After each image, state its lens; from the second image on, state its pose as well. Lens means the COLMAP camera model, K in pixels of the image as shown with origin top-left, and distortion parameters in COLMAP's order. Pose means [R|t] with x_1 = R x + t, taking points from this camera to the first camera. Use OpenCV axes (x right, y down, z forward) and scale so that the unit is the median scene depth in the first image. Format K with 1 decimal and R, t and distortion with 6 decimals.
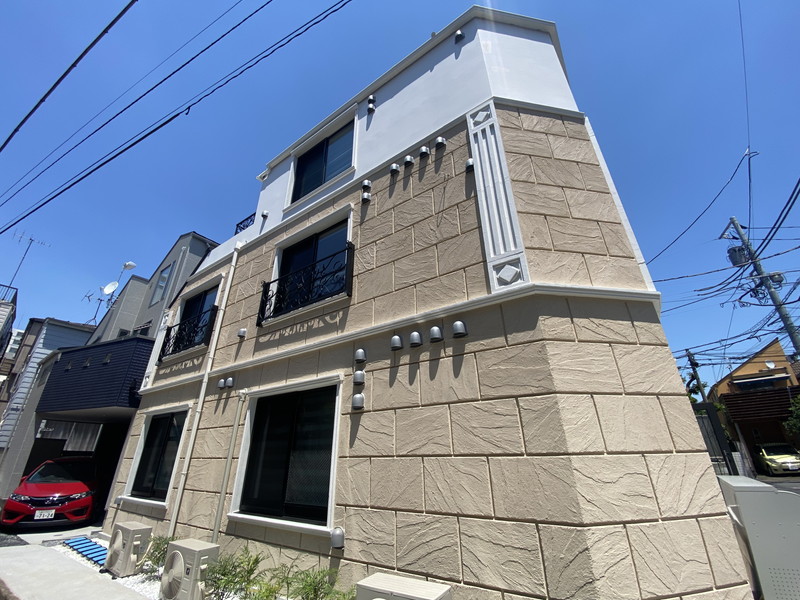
lens RADIAL K [[328.1, 0, 400.0], [0, 328.1, 300.0], [0, 0, 1]] dist [0.014826, -0.018014]
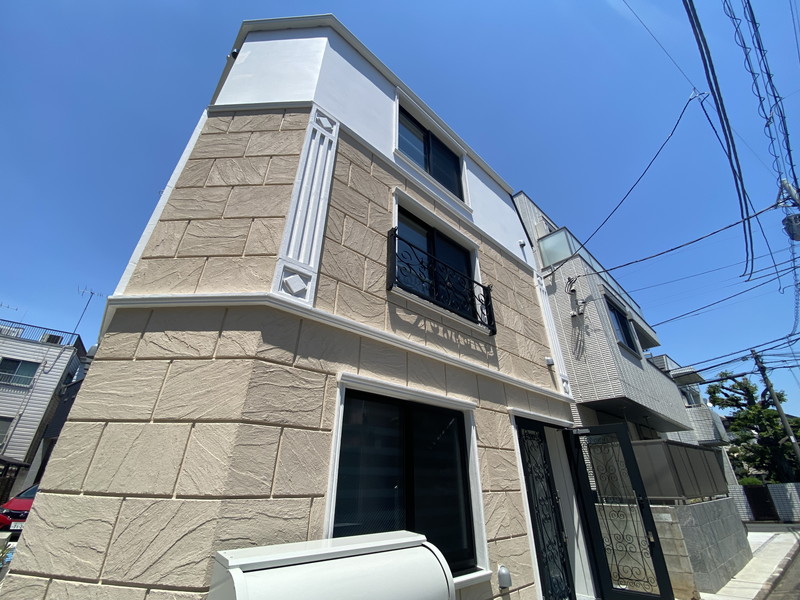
lens RADIAL K [[328.1, 0, 400.0], [0, 328.1, 300.0], [0, 0, 1]] dist [0.014826, -0.018014]
pose [[0.974621, -0.093561, -0.203370, 1.333429], [0.081670, 0.994464, -0.066116, 0.079776], [0.208430, 0.047829, 0.976867, 0.277539]]
